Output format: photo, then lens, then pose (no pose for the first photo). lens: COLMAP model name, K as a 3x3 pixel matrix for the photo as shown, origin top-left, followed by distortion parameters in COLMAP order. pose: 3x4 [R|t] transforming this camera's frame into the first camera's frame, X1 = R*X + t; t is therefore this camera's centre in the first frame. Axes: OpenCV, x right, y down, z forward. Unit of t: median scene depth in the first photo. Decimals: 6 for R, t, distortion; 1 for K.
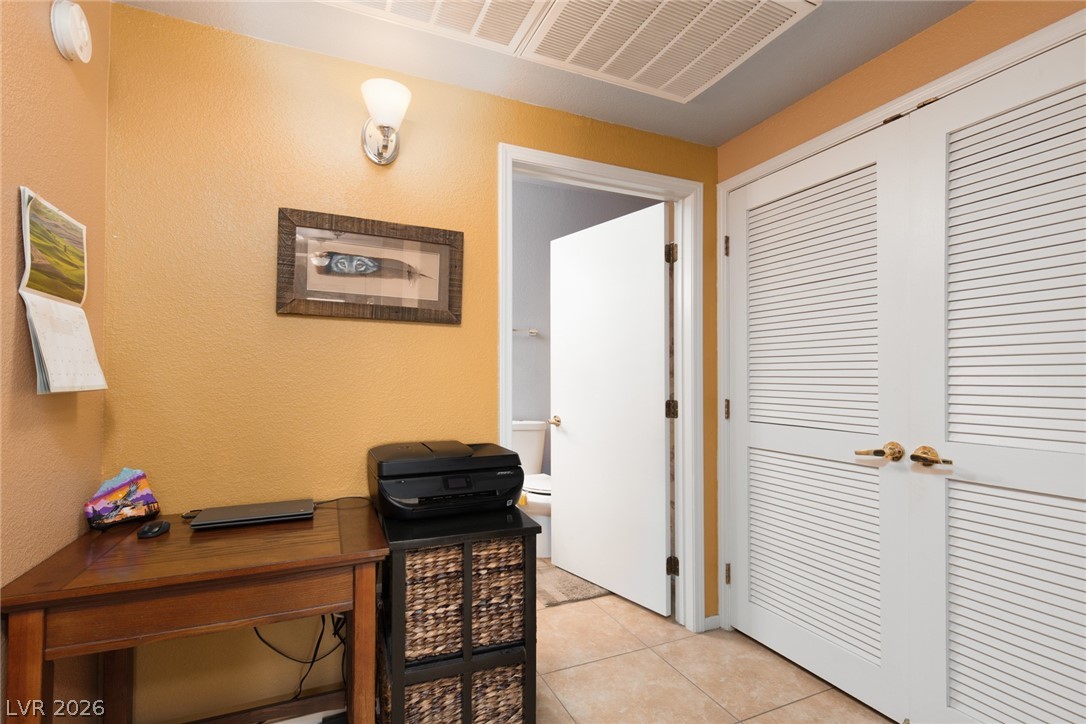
lens RADIAL K [[485.8, 0, 546.1], [0, 485.8, 366.8], [0, 0, 1]] dist [0.015498, -0.000463]
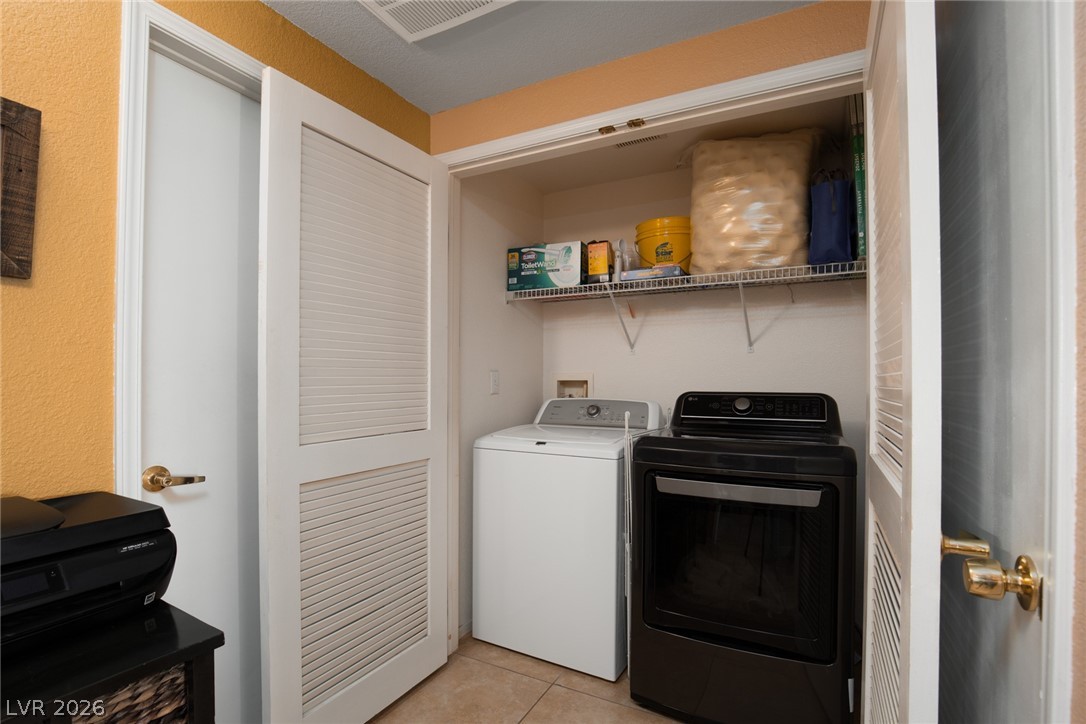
lens RADIAL K [[516.3, 0, 542.0], [0, 516.3, 372.7], [0, 0, 1]] dist [-0.021555, -0.000308]
pose [[0.805973, 0.005099, 0.591930, -0.054016], [-0.007584, 0.999970, 0.001712, 0.011234], [-0.591903, -0.005869, 0.805988, 0.238029]]
